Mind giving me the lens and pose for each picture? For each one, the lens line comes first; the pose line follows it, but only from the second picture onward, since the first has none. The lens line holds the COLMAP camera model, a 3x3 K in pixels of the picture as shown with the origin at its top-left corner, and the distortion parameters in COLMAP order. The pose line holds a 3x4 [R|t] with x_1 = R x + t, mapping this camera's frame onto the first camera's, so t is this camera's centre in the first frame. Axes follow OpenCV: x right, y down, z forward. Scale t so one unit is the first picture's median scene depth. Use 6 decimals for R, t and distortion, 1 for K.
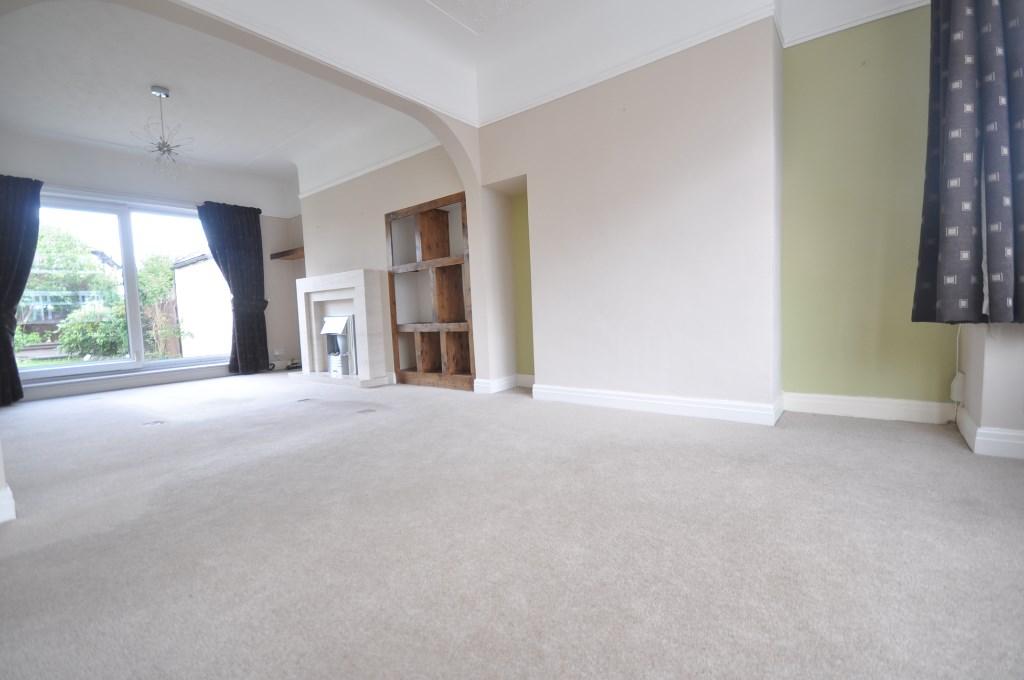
lens RADIAL K [[447.5, 0, 517.3], [0, 447.5, 345.3], [0, 0, 1]] dist [-0.000943, -0.001530]
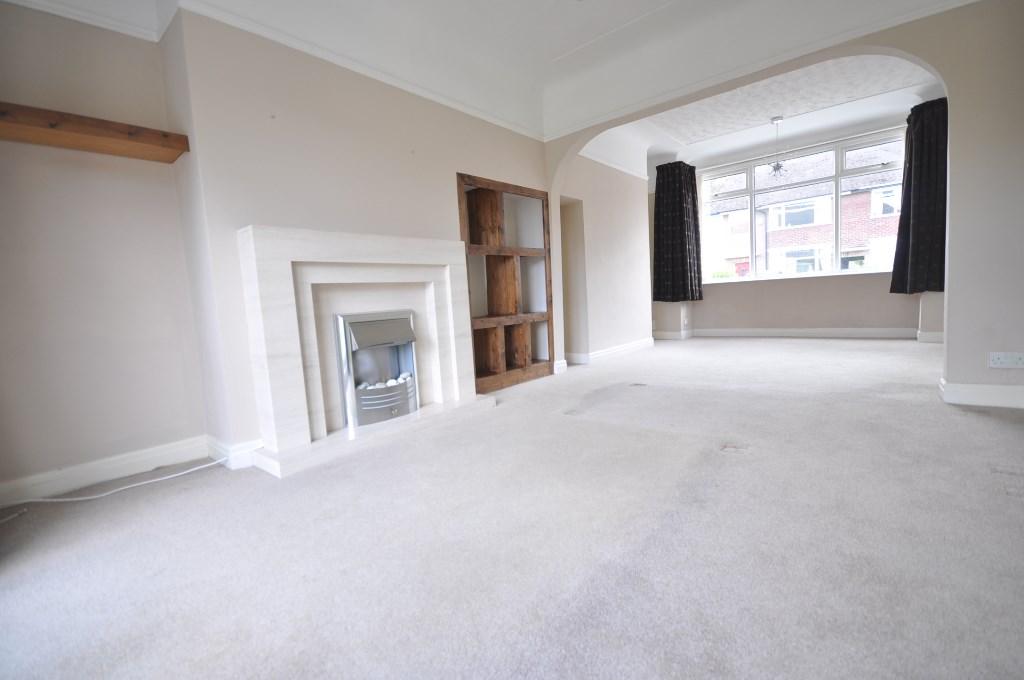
lens RADIAL K [[447.5, 0, 517.5], [0, 447.5, 335.1], [0, 0, 1]] dist [-0.000943, -0.001530]
pose [[0.043205, -0.052633, 0.997679, -1.117088], [0.120672, 0.991575, 0.047086, -0.050664], [-0.991752, 0.118358, 0.049192, 0.953021]]
